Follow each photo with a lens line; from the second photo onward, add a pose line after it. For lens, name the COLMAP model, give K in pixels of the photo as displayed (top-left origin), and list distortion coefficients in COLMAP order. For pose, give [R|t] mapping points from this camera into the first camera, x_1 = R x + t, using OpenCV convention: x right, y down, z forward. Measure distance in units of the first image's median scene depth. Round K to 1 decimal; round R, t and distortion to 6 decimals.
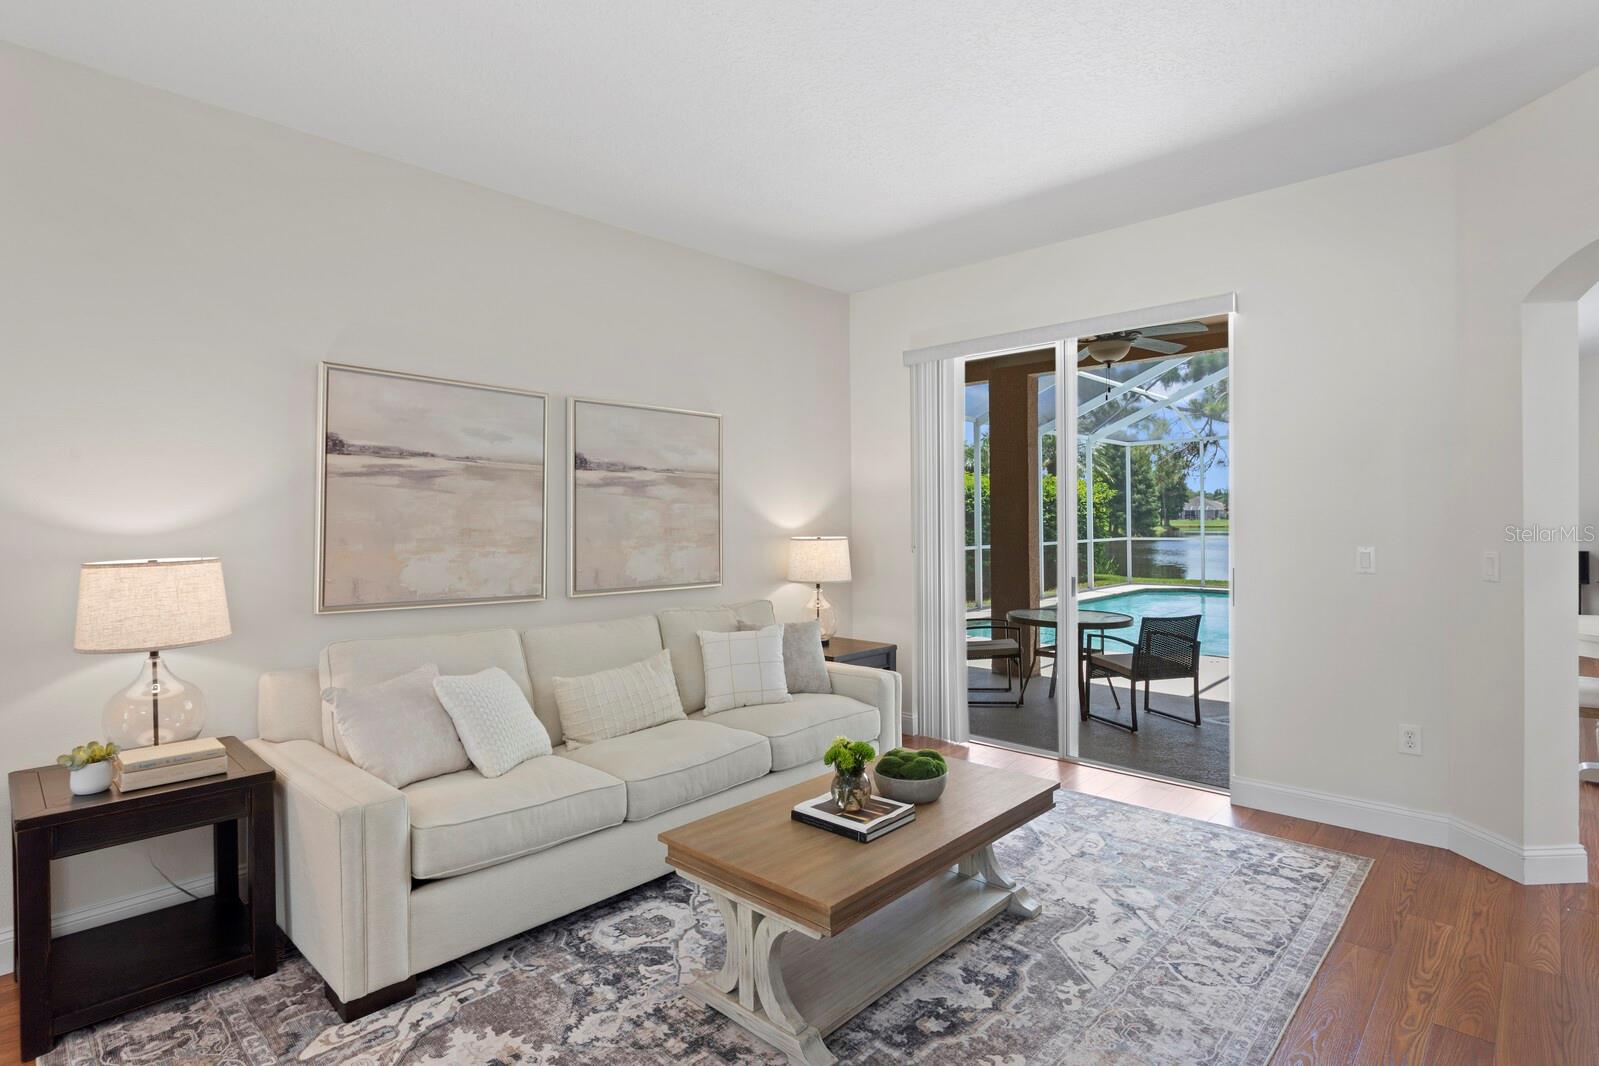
lens RADIAL K [[809.4, 0, 778.0], [0, 809.4, 525.3], [0, 0, 1]] dist [-0.011430, 0.004631]
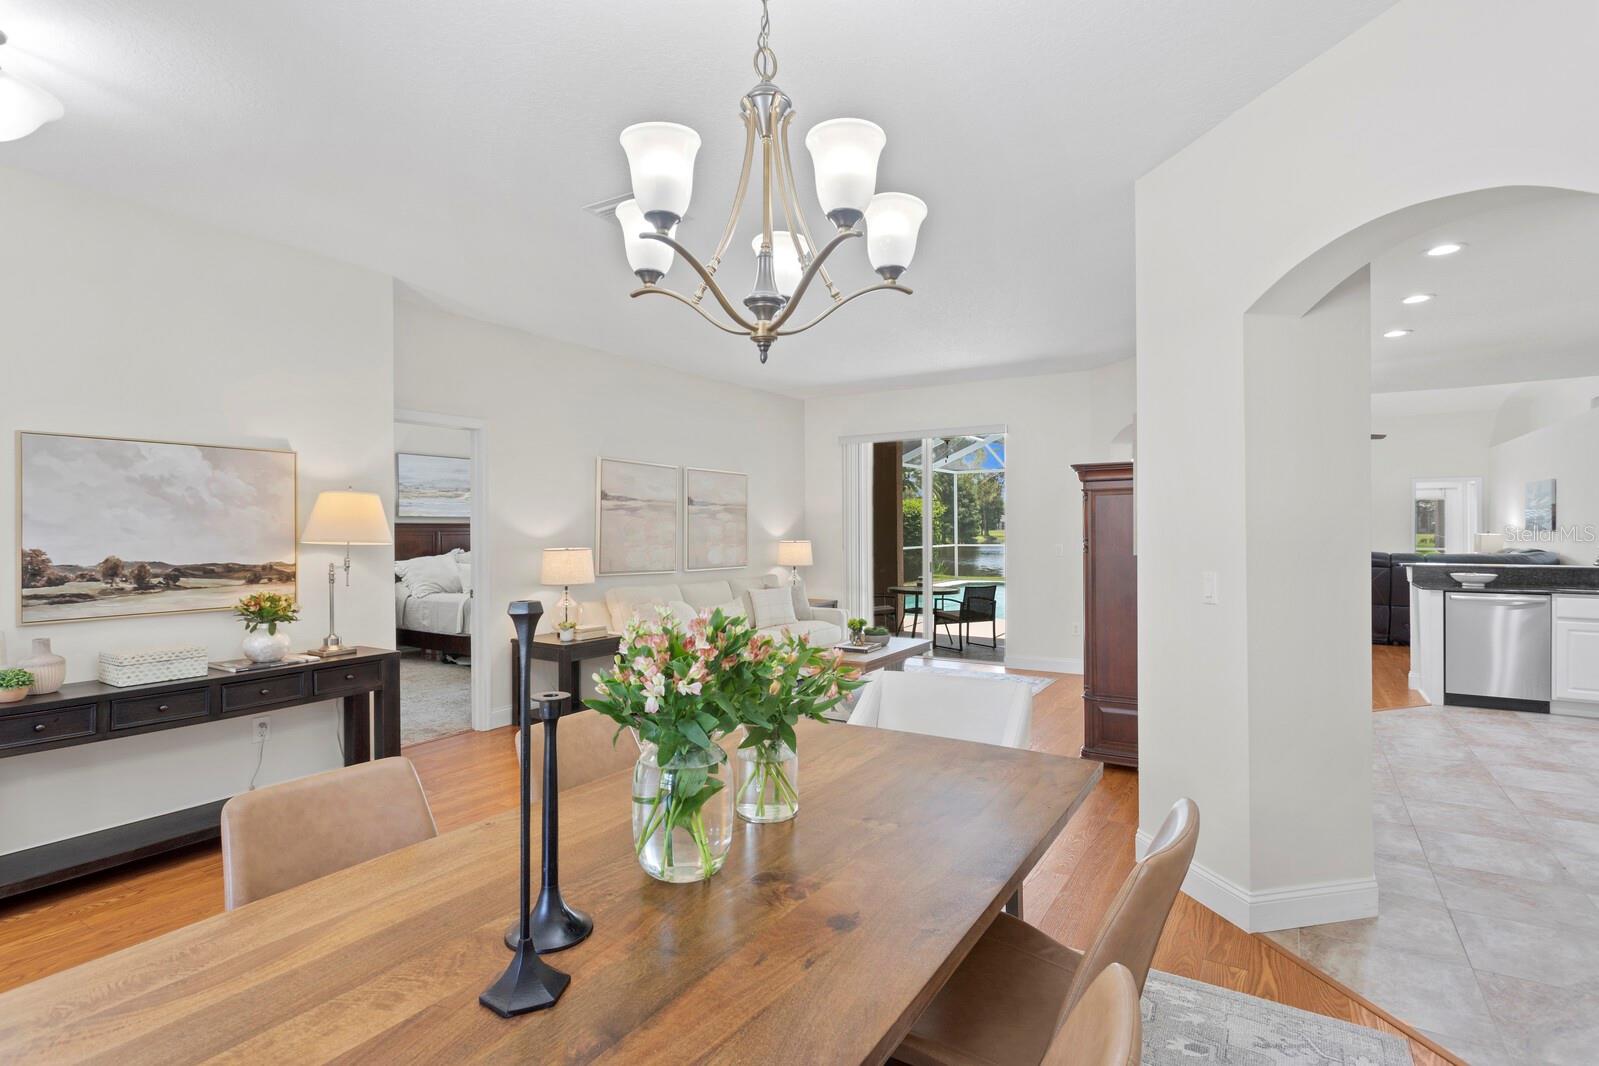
lens RADIAL K [[809.4, 0, 776.6], [0, 809.4, 537.3], [0, 0, 1]] dist [-0.011430, 0.004631]
pose [[0.981412, 0.000394, 0.191914, -0.285857], [-0.001024, 0.999994, 0.003183, 0.001008], [-0.191912, -0.003321, 0.981407, -0.639816]]
